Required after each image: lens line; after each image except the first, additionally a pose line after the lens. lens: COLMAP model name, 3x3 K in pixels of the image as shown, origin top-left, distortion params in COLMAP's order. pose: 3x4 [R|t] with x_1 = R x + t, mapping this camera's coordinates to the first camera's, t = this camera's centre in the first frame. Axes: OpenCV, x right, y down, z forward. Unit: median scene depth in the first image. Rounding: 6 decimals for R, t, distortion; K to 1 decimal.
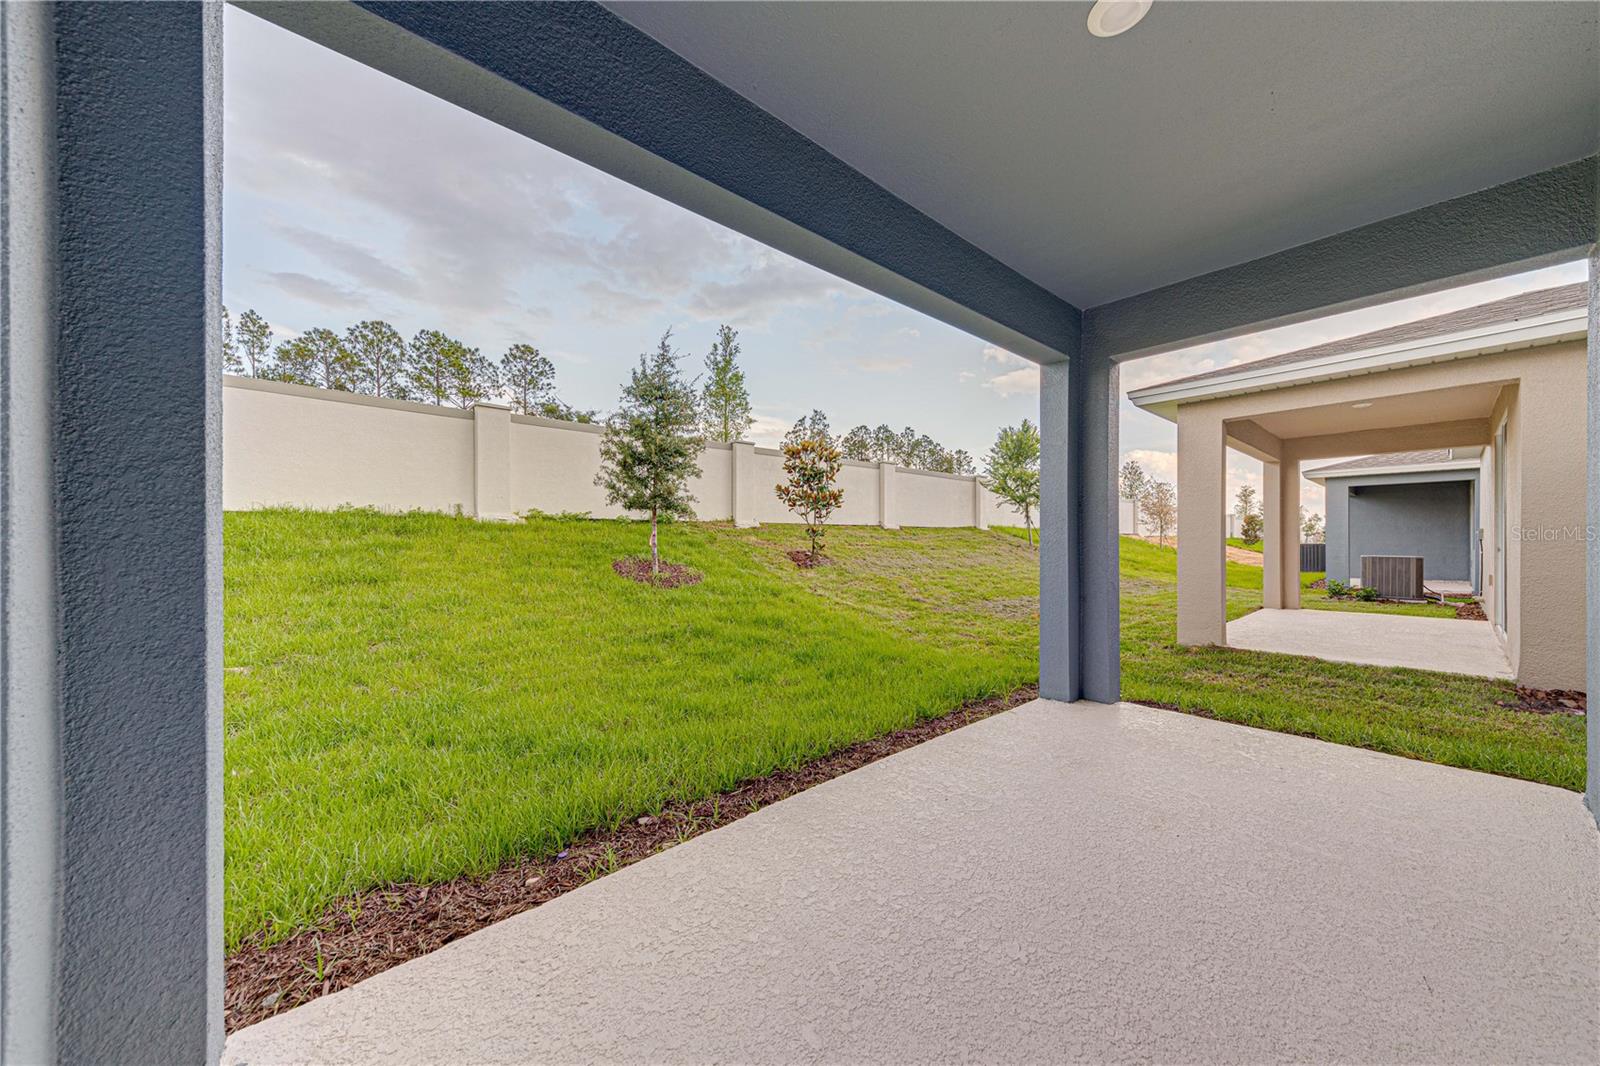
lens RADIAL K [[556.3, 0, 794.6], [0, 556.3, 538.0], [0, 0, 1]] dist [0.000748, -0.000013]
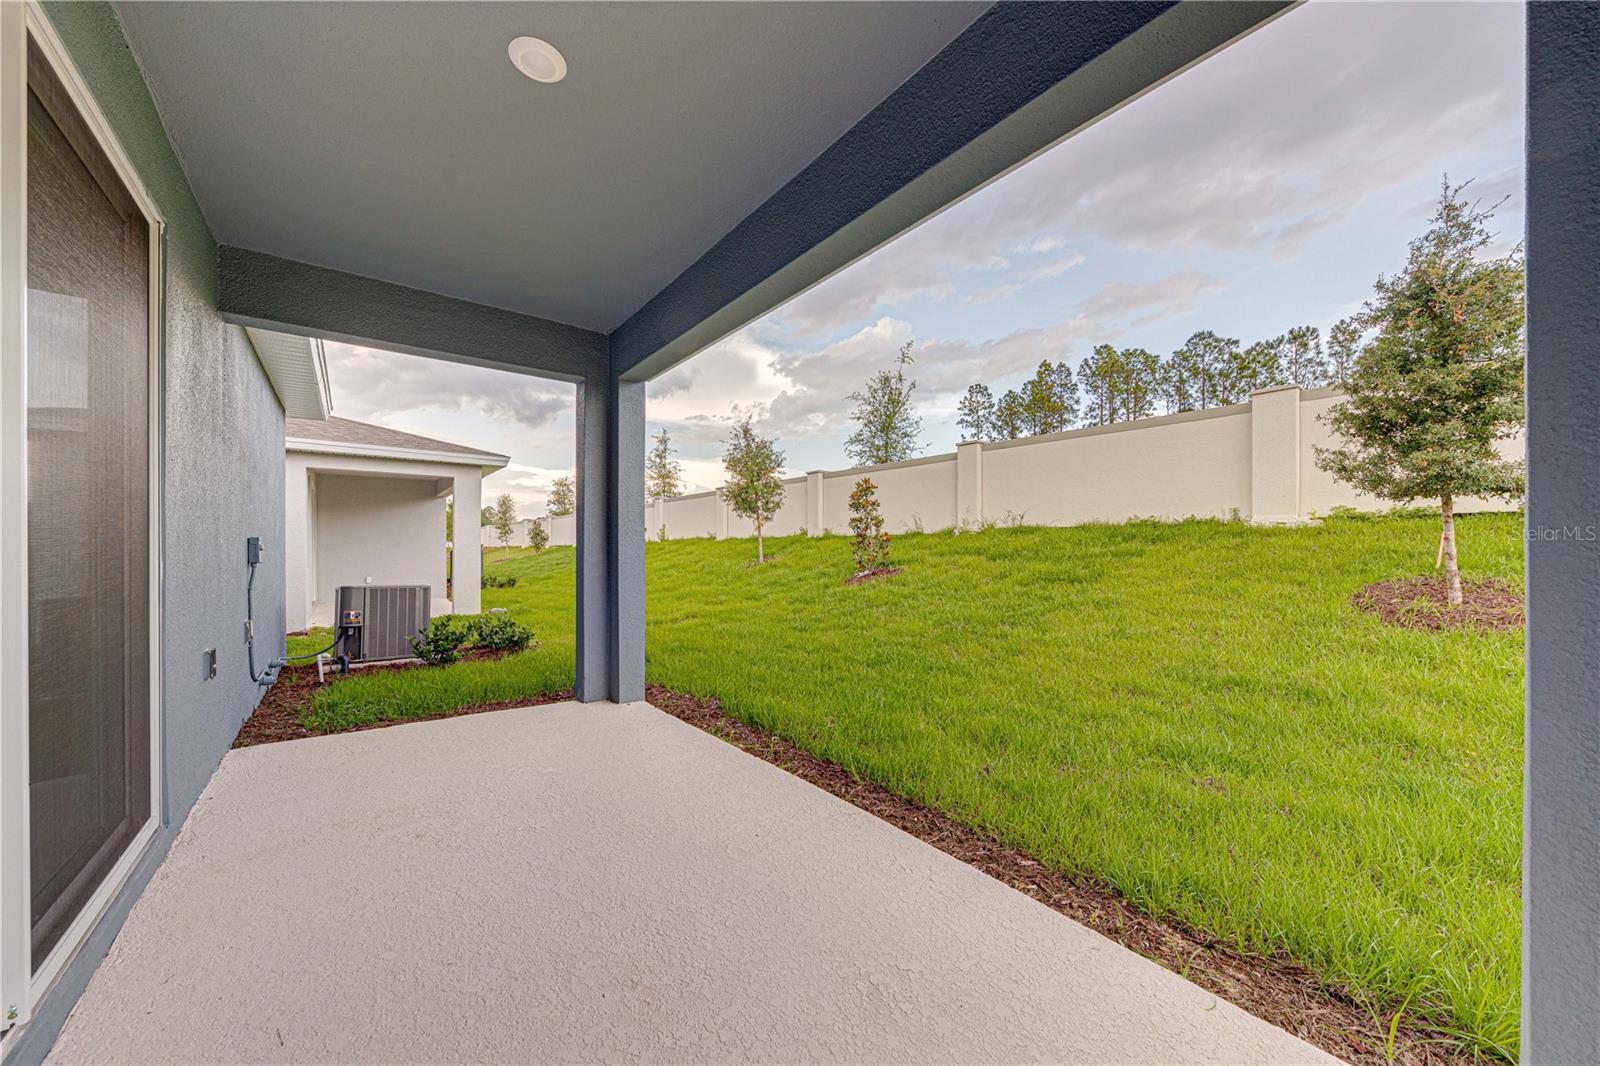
lens RADIAL K [[556.3, 0, 794.6], [0, 556.3, 538.0], [0, 0, 1]] dist [0.000748, -0.000013]
pose [[-0.040413, -0.020915, -0.998964, 0.364053], [0.002976, 0.999774, -0.021052, 0.005286], [0.999179, -0.003824, -0.040342, 0.344114]]
